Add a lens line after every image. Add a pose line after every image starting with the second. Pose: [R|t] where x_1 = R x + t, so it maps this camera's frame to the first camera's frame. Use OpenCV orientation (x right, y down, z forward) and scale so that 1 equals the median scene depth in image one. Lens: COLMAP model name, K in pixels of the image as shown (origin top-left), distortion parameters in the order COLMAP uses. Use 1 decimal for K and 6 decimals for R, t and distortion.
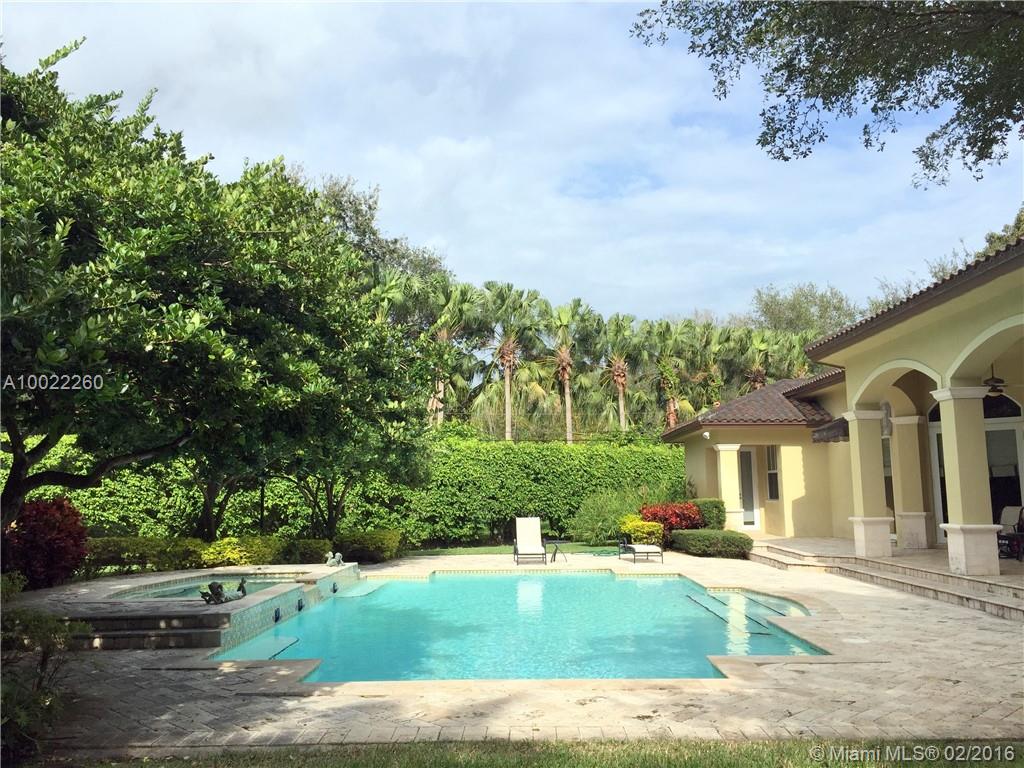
lens RADIAL K [[858.2, 0, 512.0], [0, 858.2, 384.0], [0, 0, 1]] dist [0.061625, -0.109279]
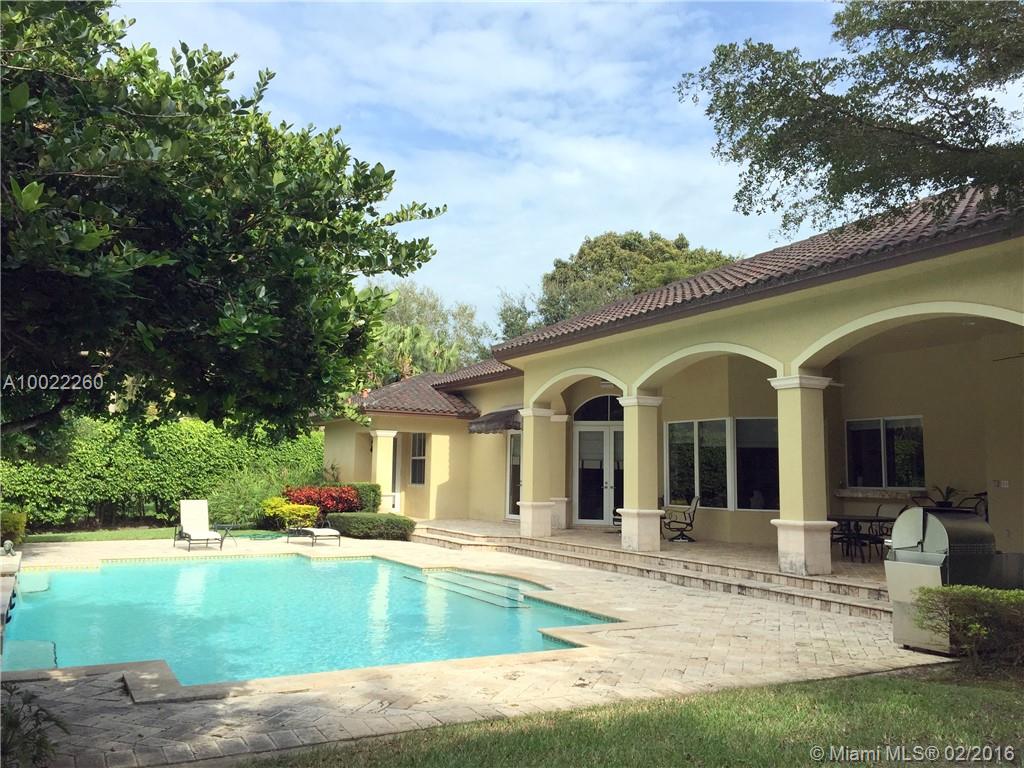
lens RADIAL K [[858.2, 0, 512.0], [0, 858.2, 384.0], [0, 0, 1]] dist [0.061625, -0.109279]
pose [[0.870067, 0.075612, 0.487100, -0.128925], [-0.085924, 0.996301, -0.001176, 0.002200], [-0.485387, -0.040830, 0.873345, 0.023272]]
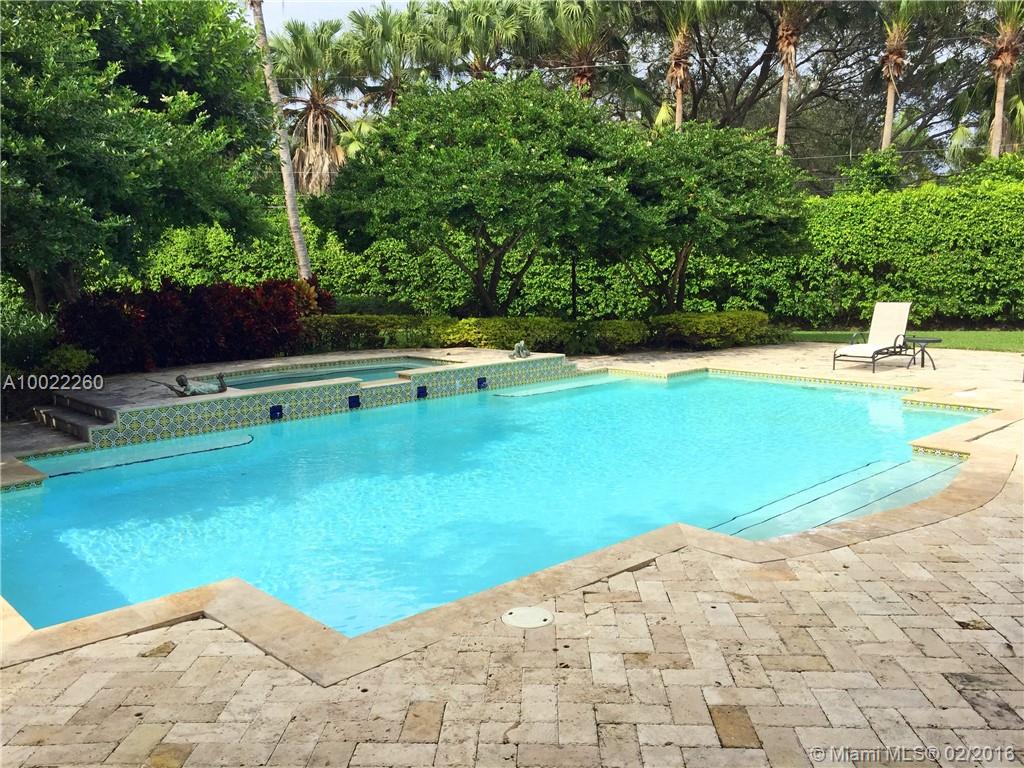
lens RADIAL K [[858.2, 0, 512.0], [0, 858.2, 384.0], [0, 0, 1]] dist [0.061625, -0.109279]
pose [[0.702577, 0.097186, -0.704940, 0.254195], [0.102208, 0.966577, 0.235121, 0.022140], [0.704229, -0.237241, 0.669162, 0.262574]]
